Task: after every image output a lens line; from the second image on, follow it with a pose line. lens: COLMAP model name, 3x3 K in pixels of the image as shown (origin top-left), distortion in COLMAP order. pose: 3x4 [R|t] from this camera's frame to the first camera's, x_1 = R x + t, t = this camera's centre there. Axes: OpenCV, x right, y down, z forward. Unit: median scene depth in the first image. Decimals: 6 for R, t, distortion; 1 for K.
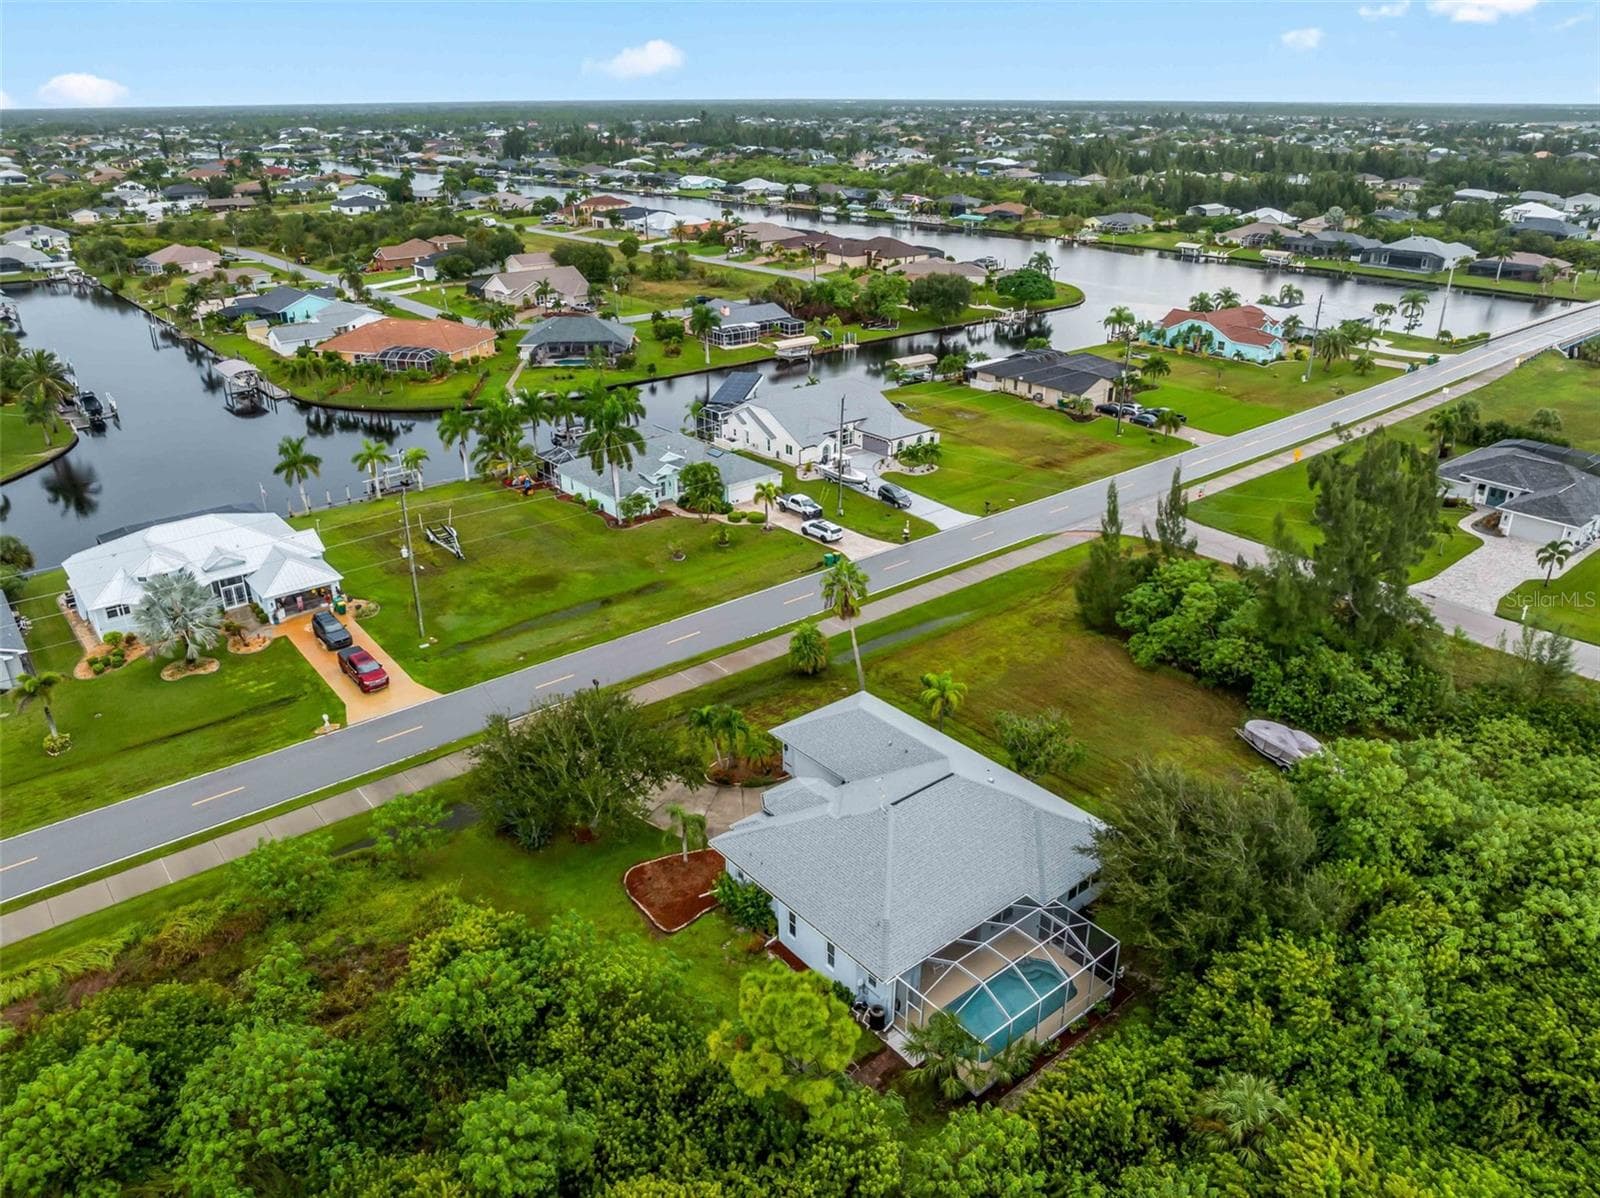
lens RADIAL K [[1138.5, 0, 800.0], [0, 1138.5, 599.0], [0, 0, 1]] dist [-0.039018, 0.000435]
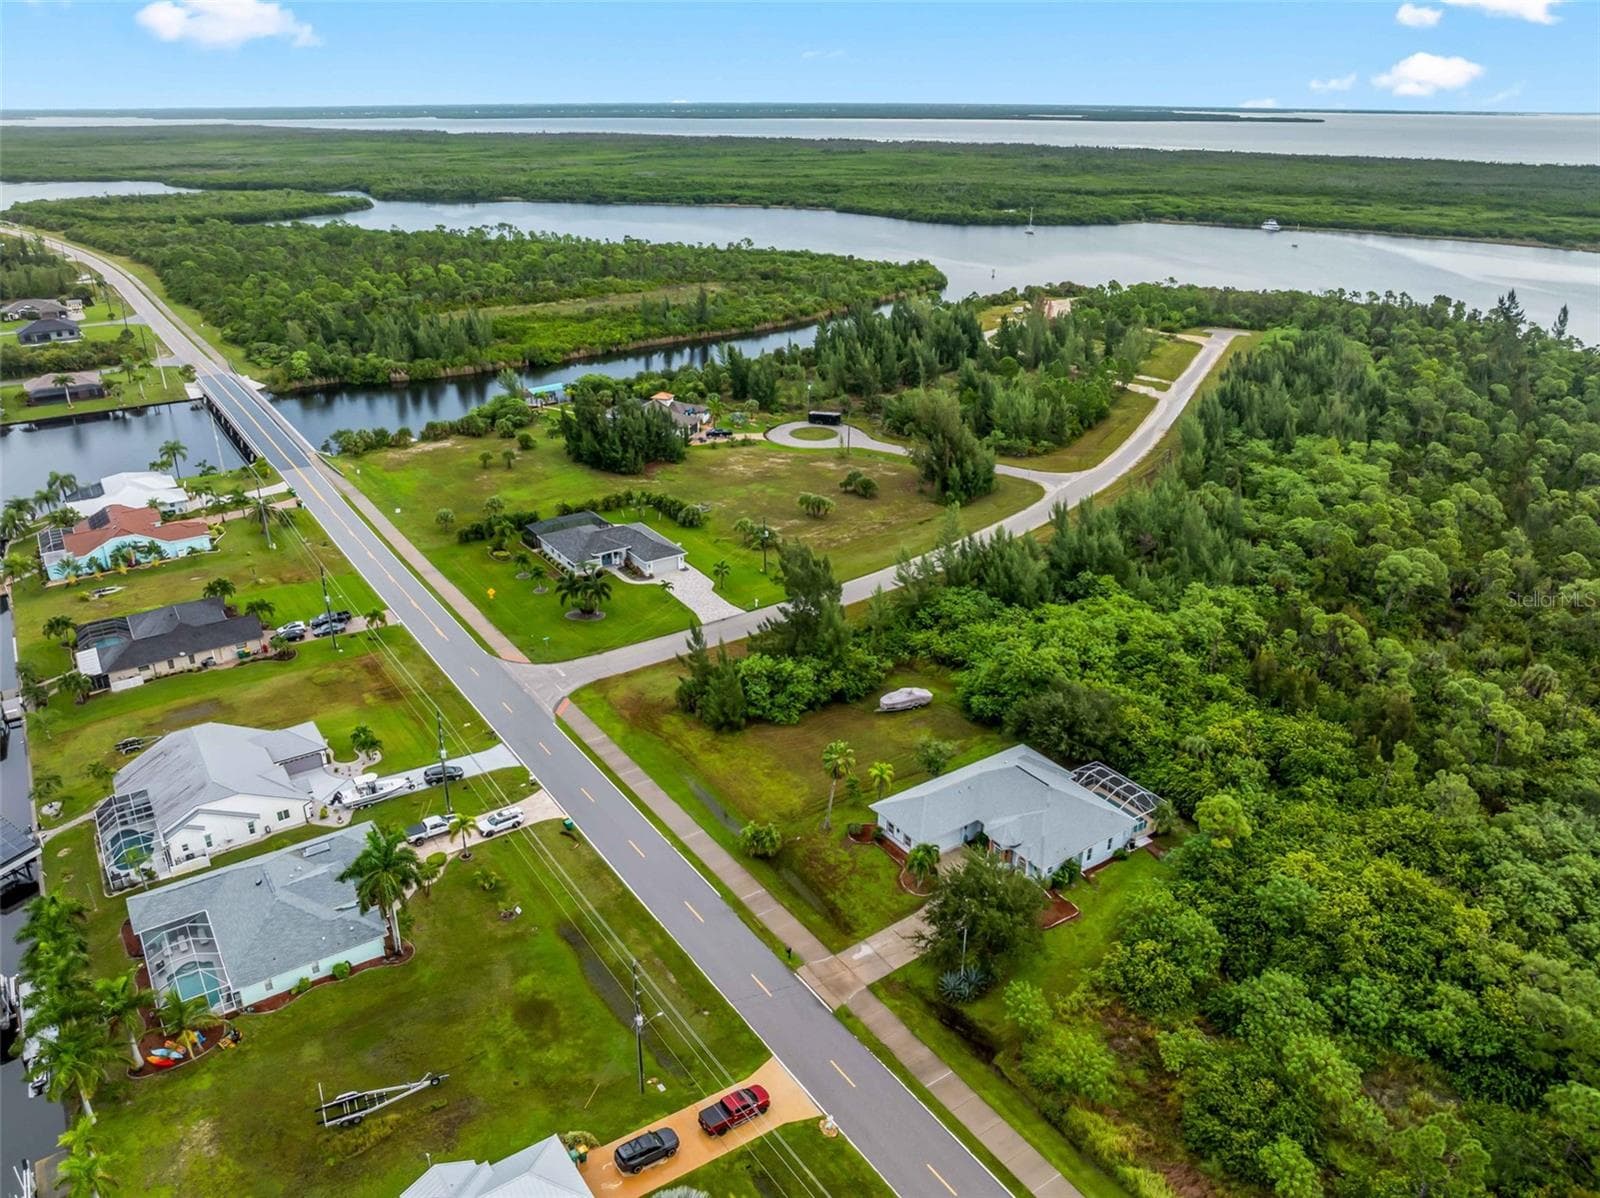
lens RADIAL K [[1133.9, 0, 800.0], [0, 1133.9, 599.0], [0, 0, 1]] dist [0.002467, 0.000671]
pose [[0.104563, -0.400825, 0.910168, -0.925296], [0.410358, 0.851034, 0.327640, -0.521678], [-0.905910, 0.339236, 0.253468, 0.446572]]
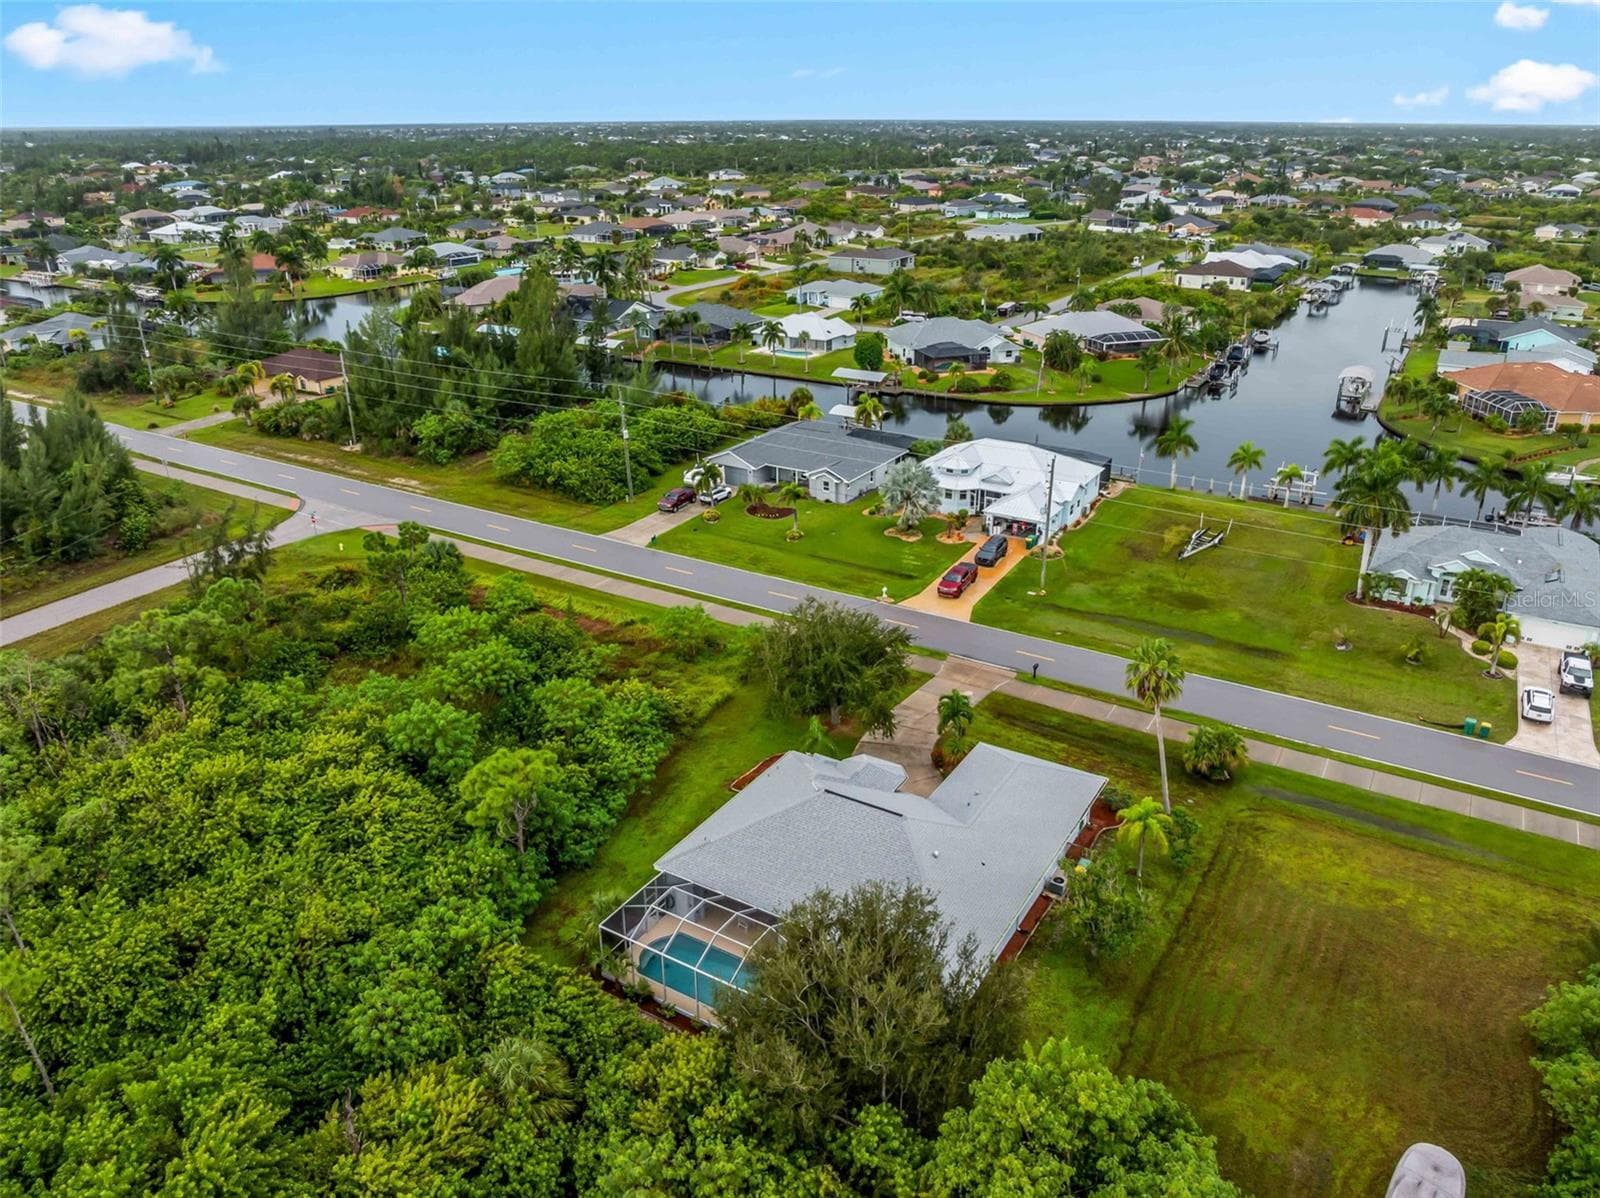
lens RADIAL K [[1138.5, 0, 800.0], [0, 1138.5, 599.0], [0, 0, 1]] dist [-0.039018, 0.000435]
pose [[0.312978, 0.374713, -0.872717, 0.528446], [-0.380052, 0.891518, 0.246489, -0.130263], [0.870405, 0.254532, 0.421436, 0.283305]]
